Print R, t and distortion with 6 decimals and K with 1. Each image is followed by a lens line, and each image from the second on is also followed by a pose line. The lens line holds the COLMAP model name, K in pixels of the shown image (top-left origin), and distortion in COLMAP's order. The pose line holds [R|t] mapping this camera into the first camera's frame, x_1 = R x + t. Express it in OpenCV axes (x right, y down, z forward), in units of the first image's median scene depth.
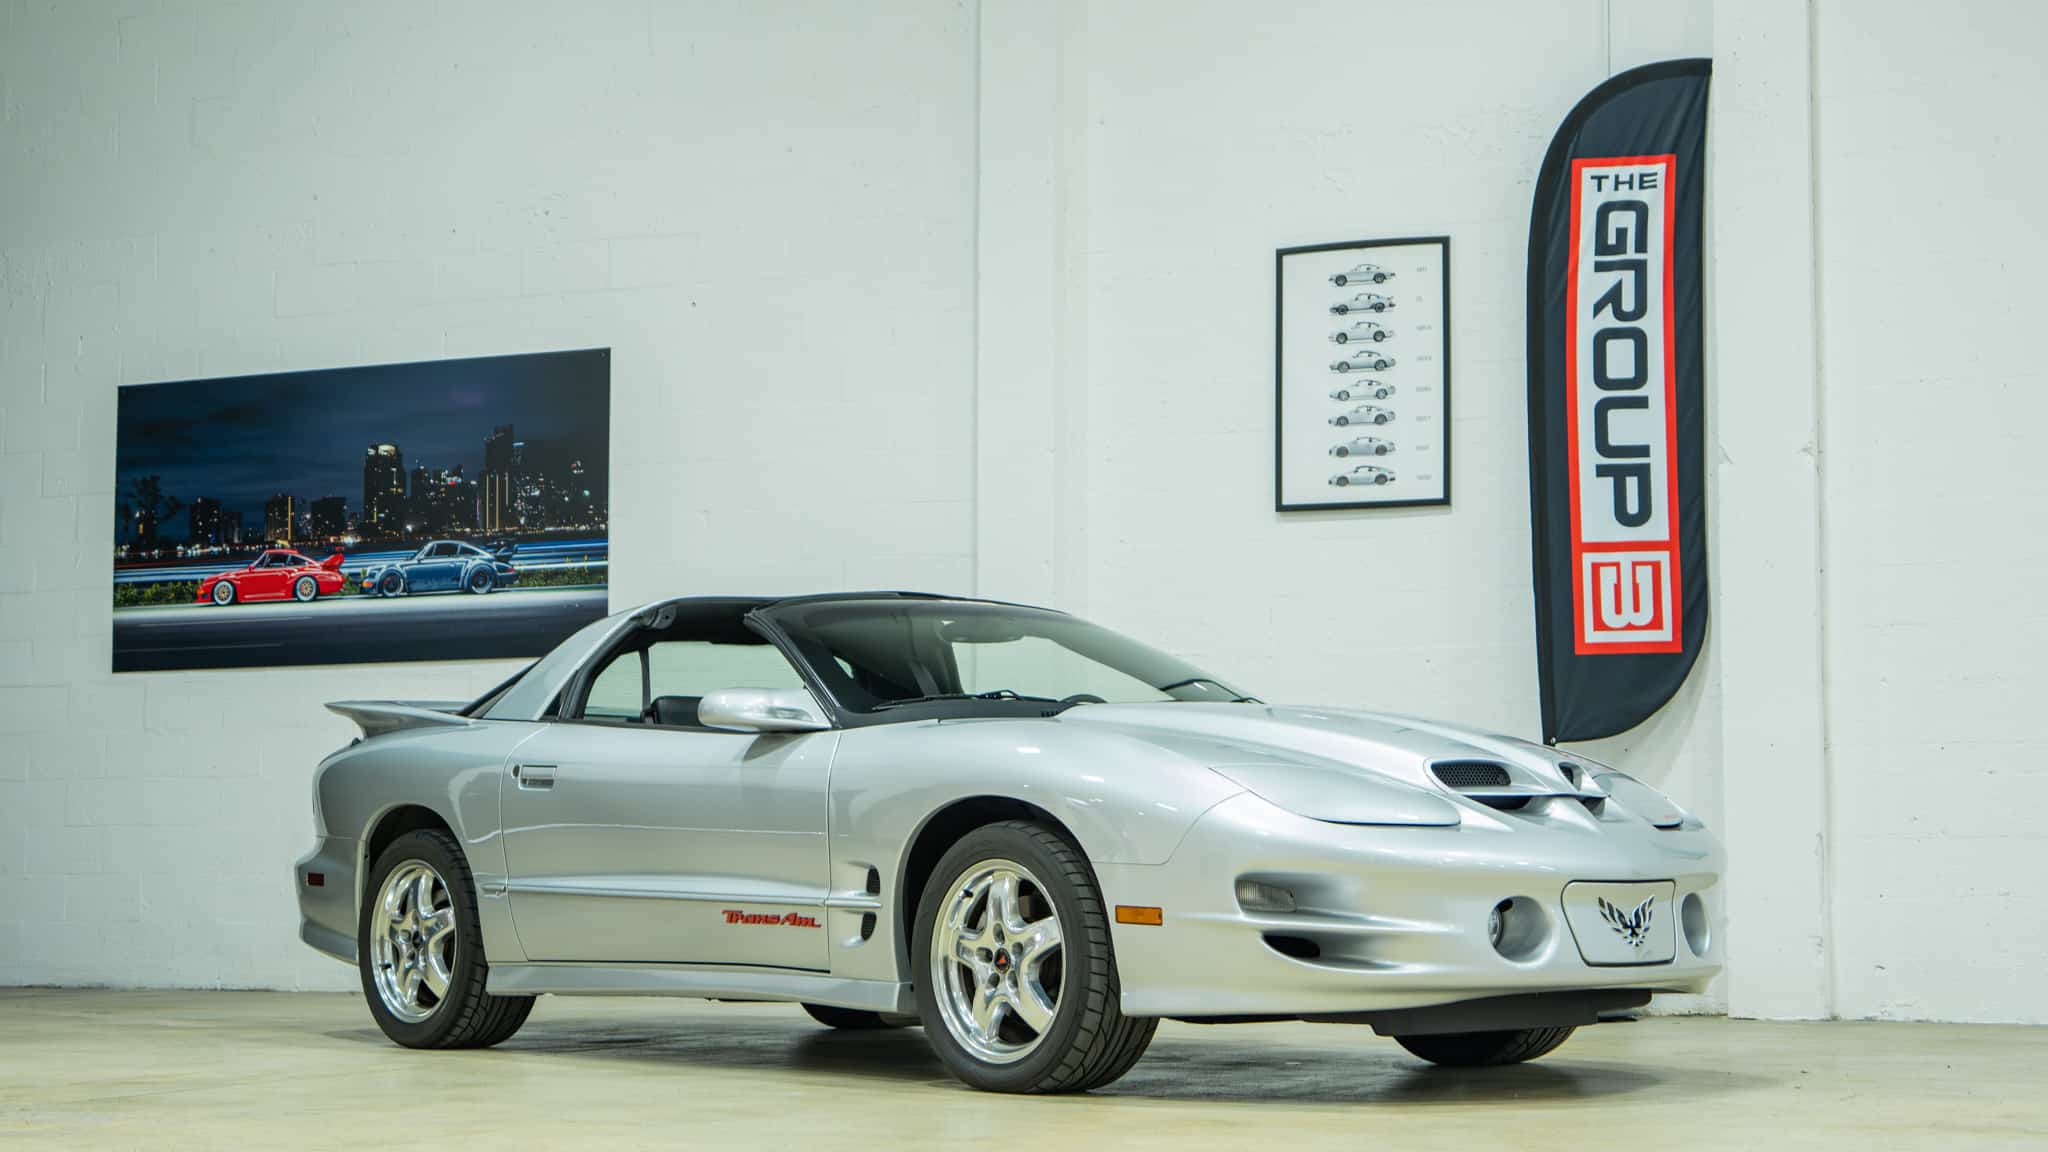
lens RADIAL K [[3406.0, 0, 1029.3], [0, 3406.0, 591.0], [0, 0, 1]] dist [0.012425, 0.102167]
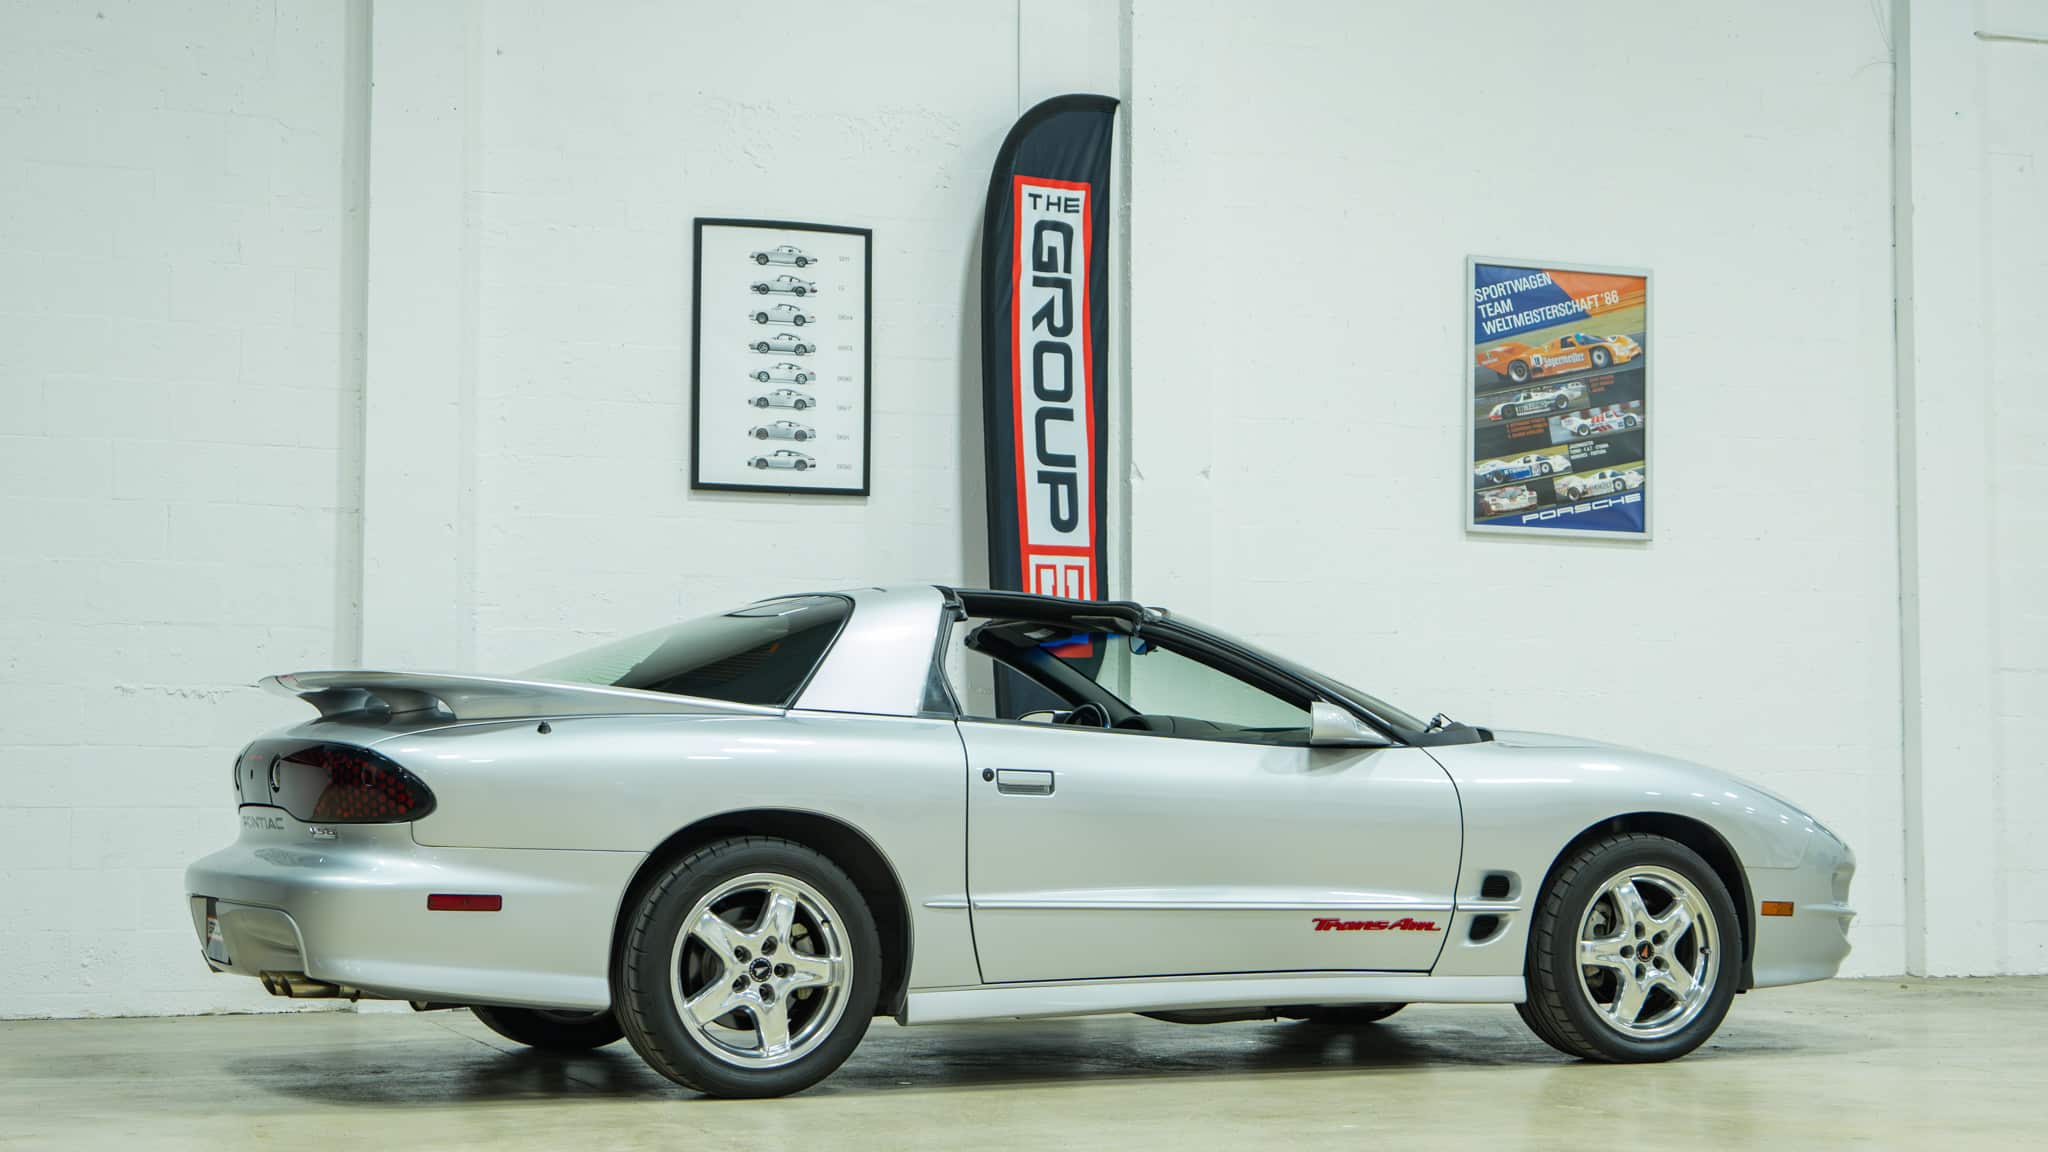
lens RADIAL K [[3242.8, 0, 986.4], [0, 3242.8, 613.6], [0, 0, 1]] dist [0.022302, 0.063419]
pose [[0.710922, 0.036671, 0.702314, -0.521227], [-0.059216, 0.998215, 0.007821, -0.000041], [-0.700774, -0.047148, 0.711824, 0.284644]]
